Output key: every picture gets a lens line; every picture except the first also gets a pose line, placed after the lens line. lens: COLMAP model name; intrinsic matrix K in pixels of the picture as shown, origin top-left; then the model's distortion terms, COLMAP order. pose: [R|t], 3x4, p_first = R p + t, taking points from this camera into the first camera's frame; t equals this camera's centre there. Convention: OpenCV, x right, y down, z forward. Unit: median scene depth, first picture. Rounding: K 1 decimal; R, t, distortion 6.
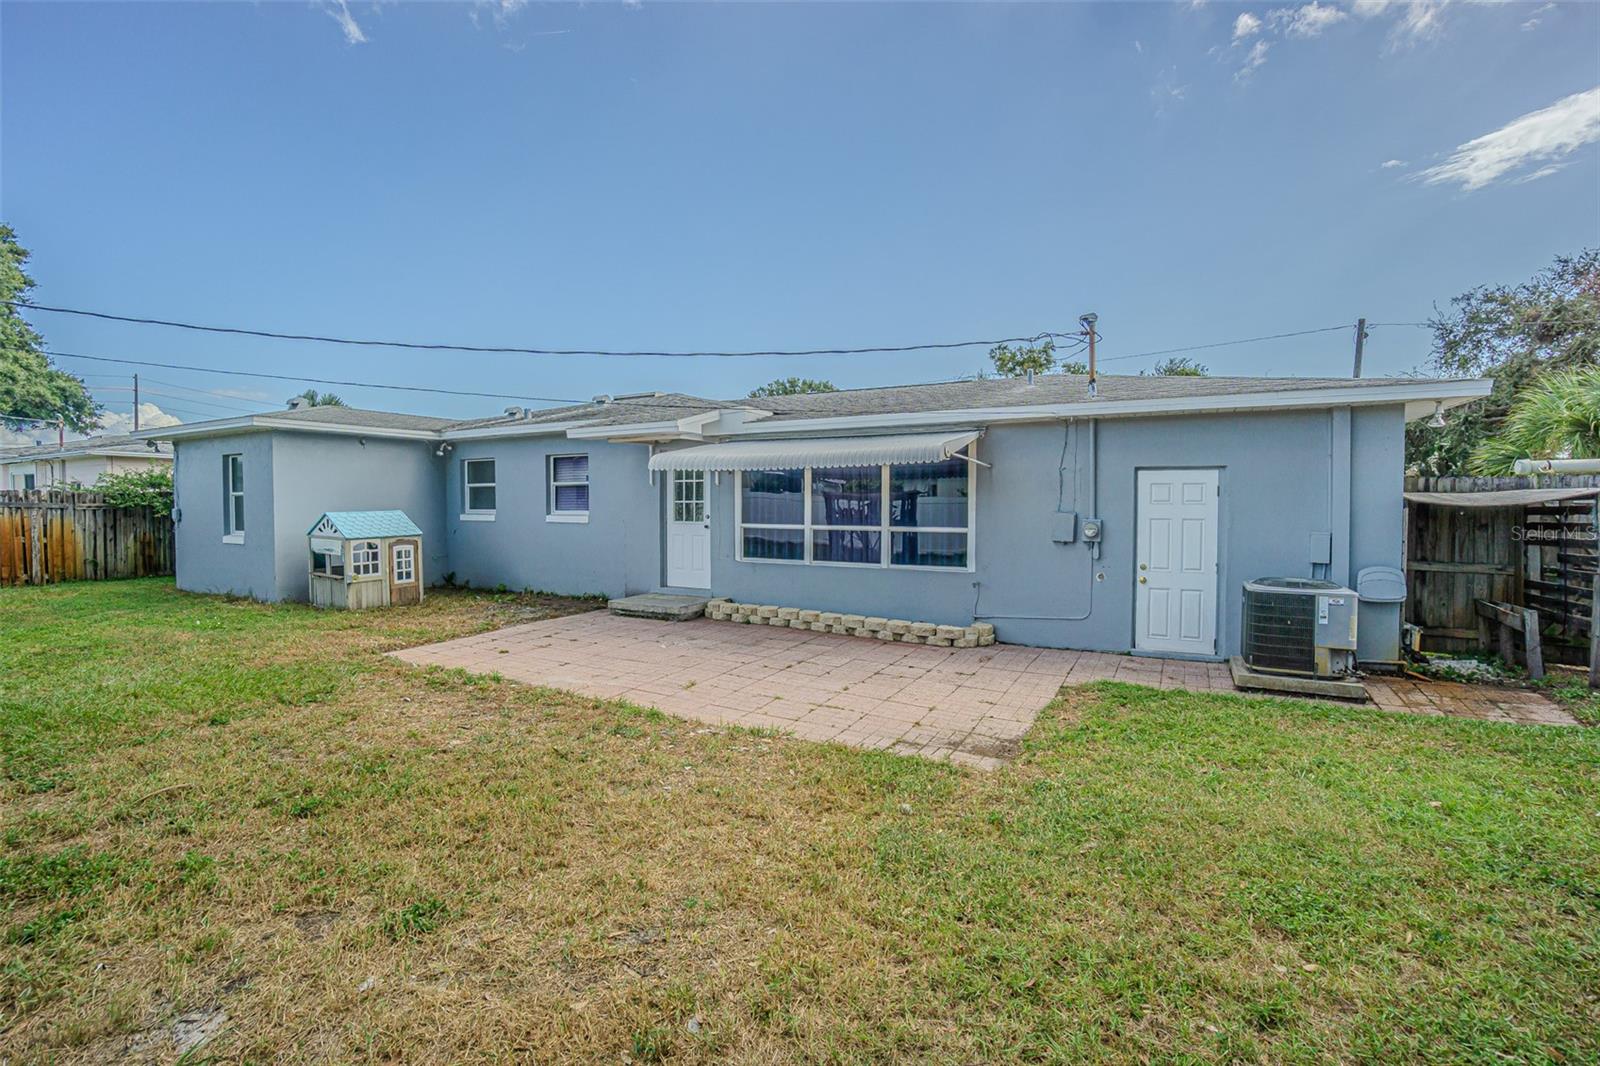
lens RADIAL K [[729.8, 0, 761.6], [0, 729.8, 509.2], [0, 0, 1]] dist [-0.035613, 0.005836]
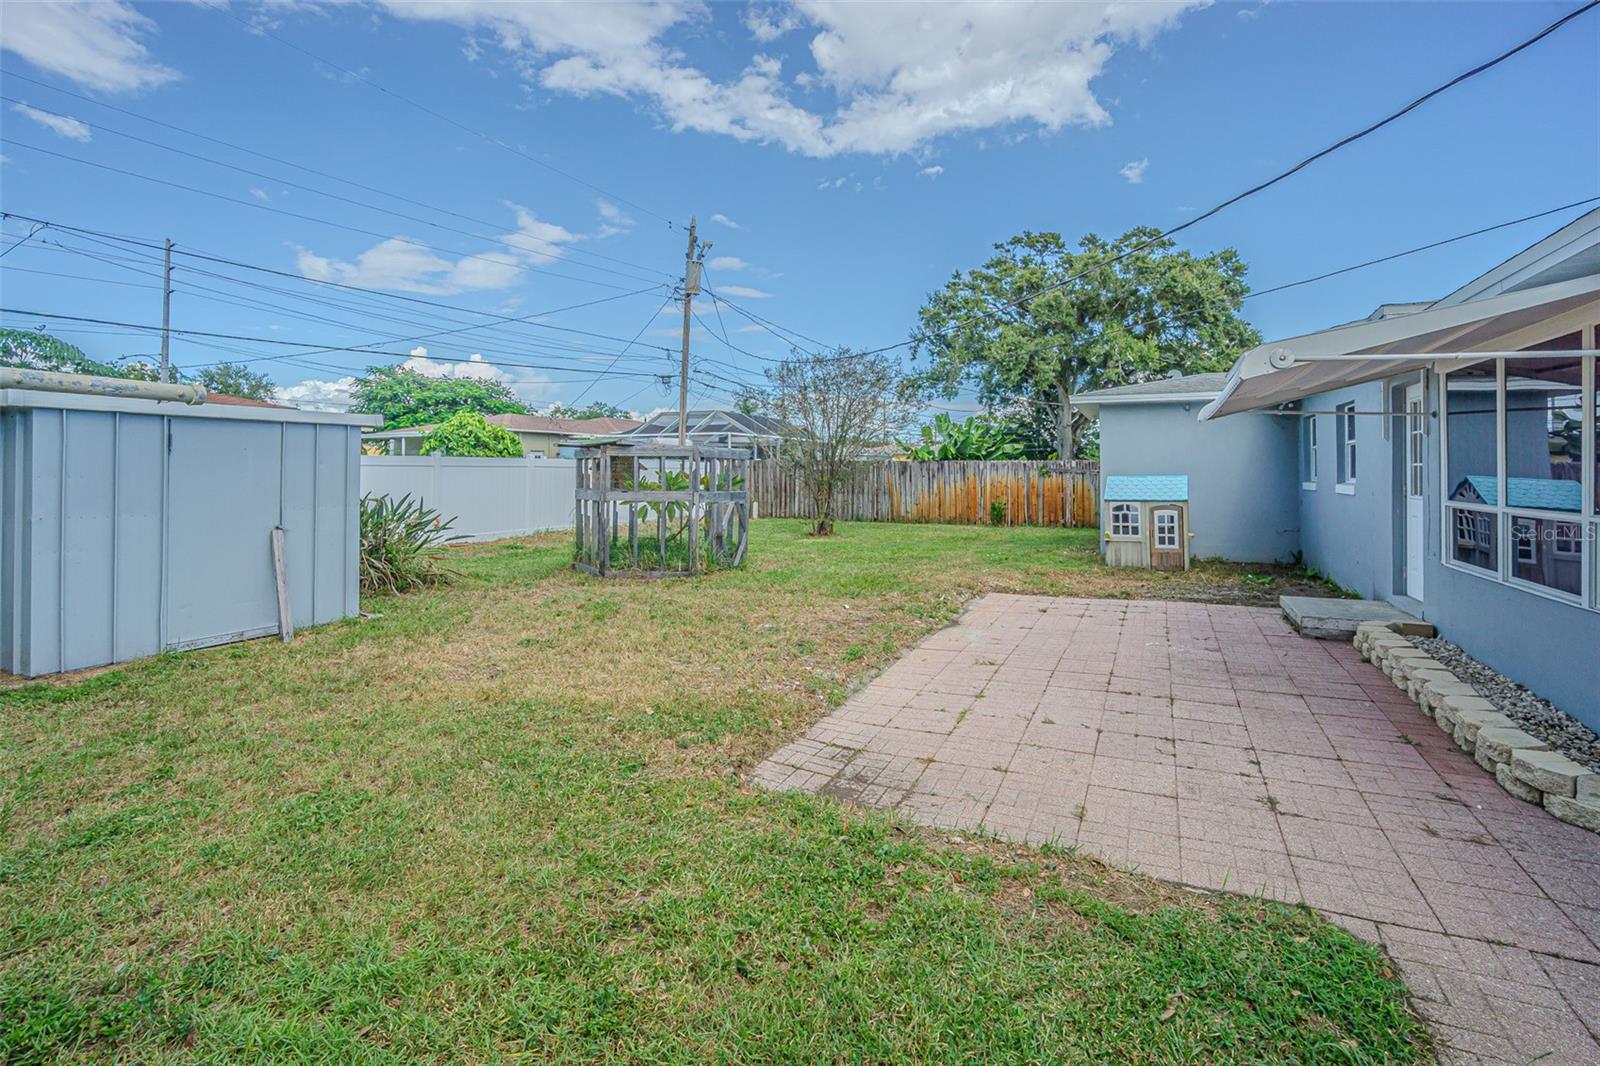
lens RADIAL K [[764.4, 0, 824.5], [0, 764.4, 430.1], [0, 0, 1]] dist [-0.004146, -0.000397]
pose [[0.130811, -0.050379, -0.990127, 0.516380], [-0.016667, 0.998455, -0.053004, 0.003427], [0.991267, 0.023436, 0.129769, 0.416255]]
